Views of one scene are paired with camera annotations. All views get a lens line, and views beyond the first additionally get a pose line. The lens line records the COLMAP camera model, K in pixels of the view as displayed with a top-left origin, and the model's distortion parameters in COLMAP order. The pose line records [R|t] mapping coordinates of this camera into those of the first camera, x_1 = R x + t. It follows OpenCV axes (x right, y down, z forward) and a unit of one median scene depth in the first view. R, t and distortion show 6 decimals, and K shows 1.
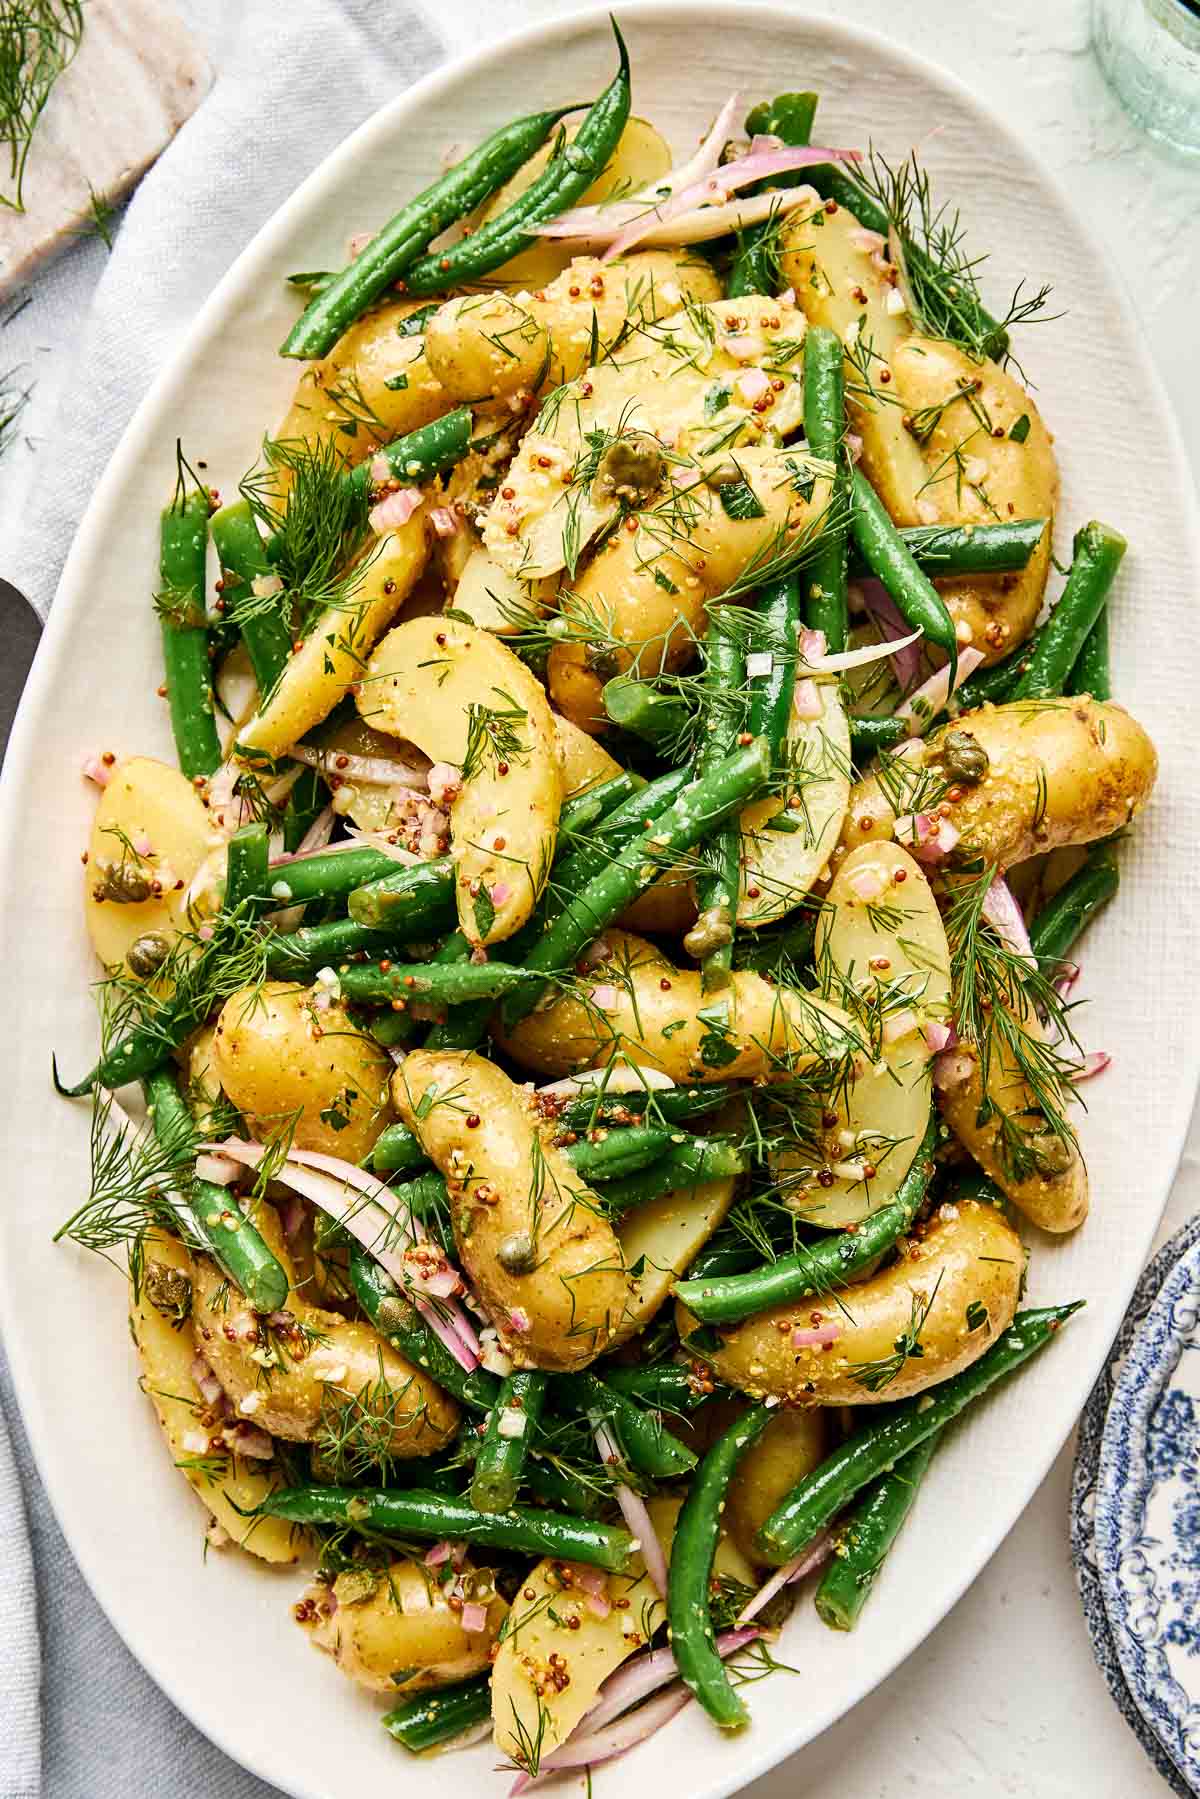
lens RADIAL K [[3821.3, 0, 600.0], [0, 3821.3, 899.5], [0, 0, 1]] dist [-0.038528, -0.070446]
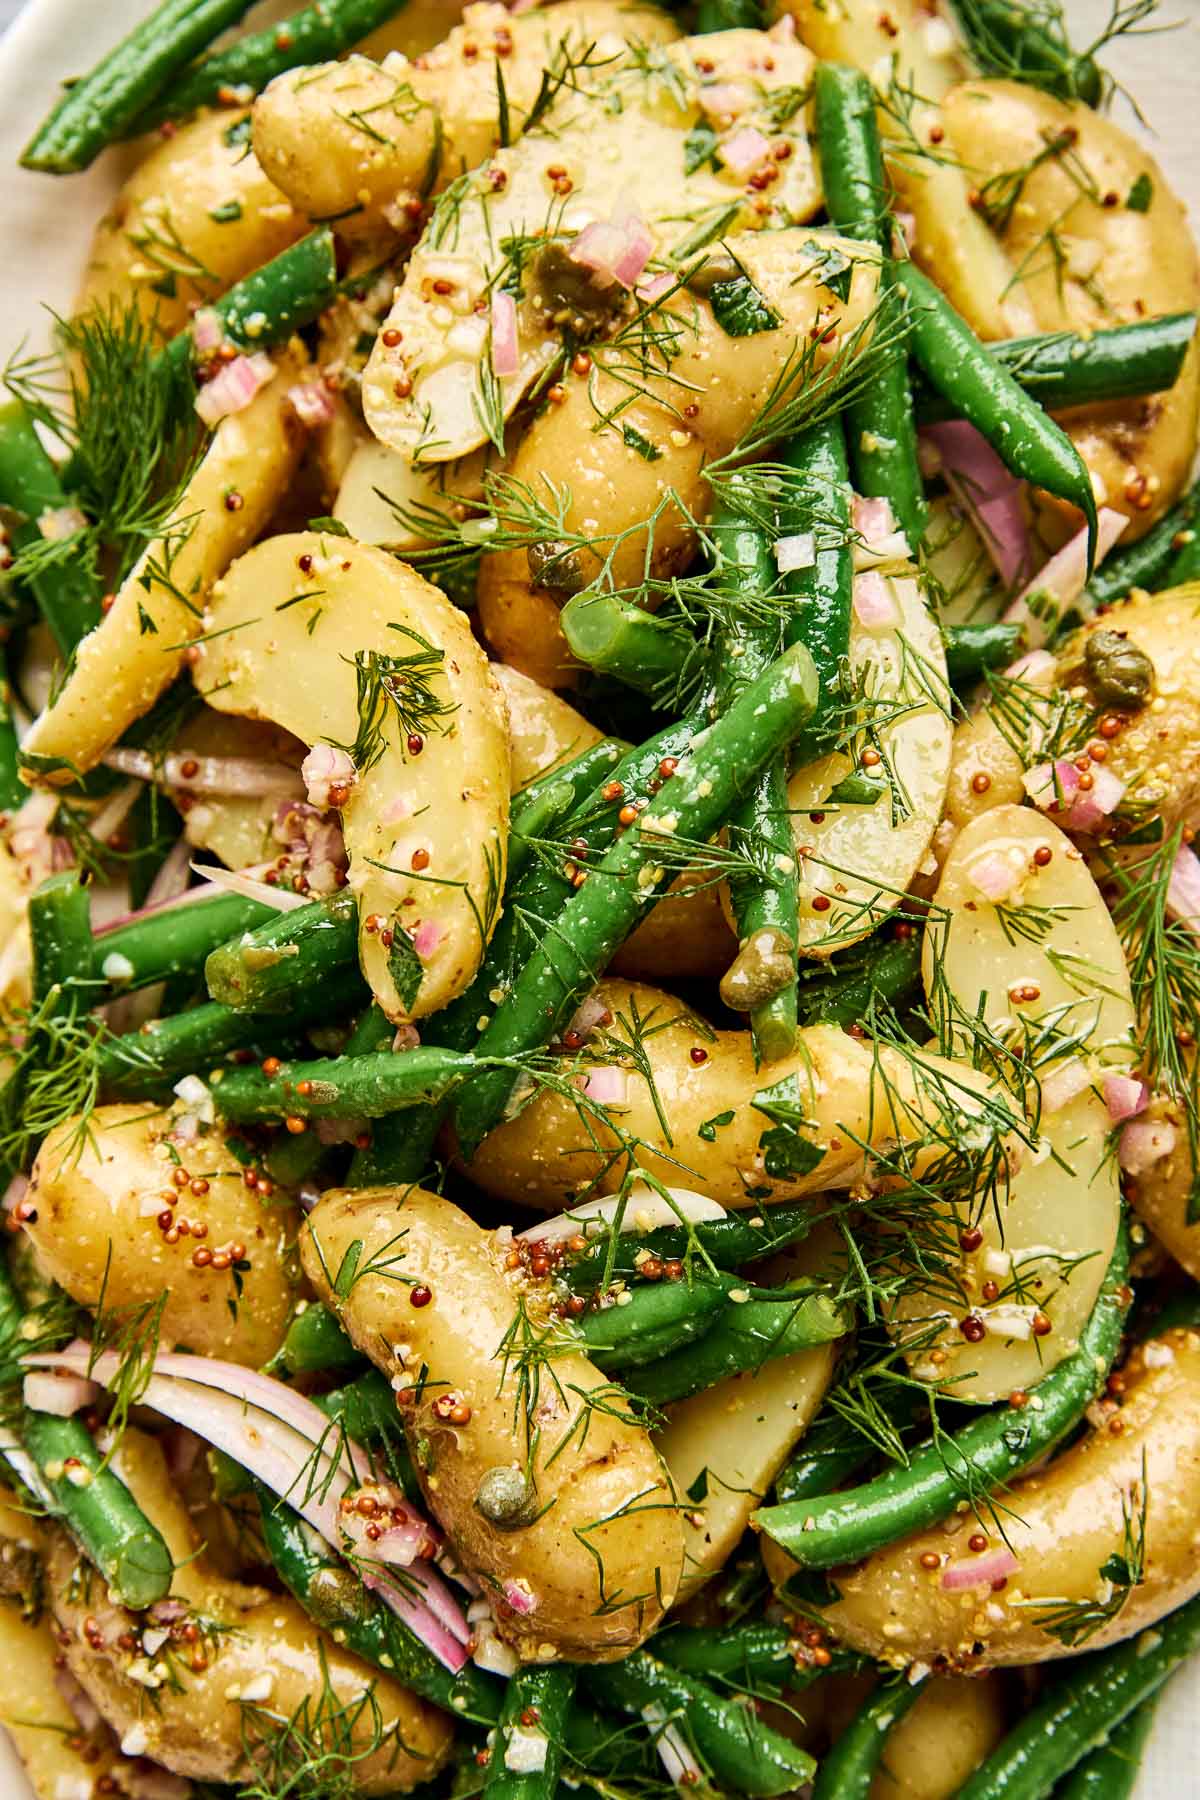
lens RADIAL K [[3149.6, 0, 600.0], [0, 3149.6, 900.0], [0, 0, 1]] dist [-0.146420, -0.060788]
pose [[0.995274, -0.094807, -0.021027, 0.014014], [0.094401, 0.995343, -0.019539, 0.004685], [0.022782, 0.017461, 0.999588, 0.460111]]
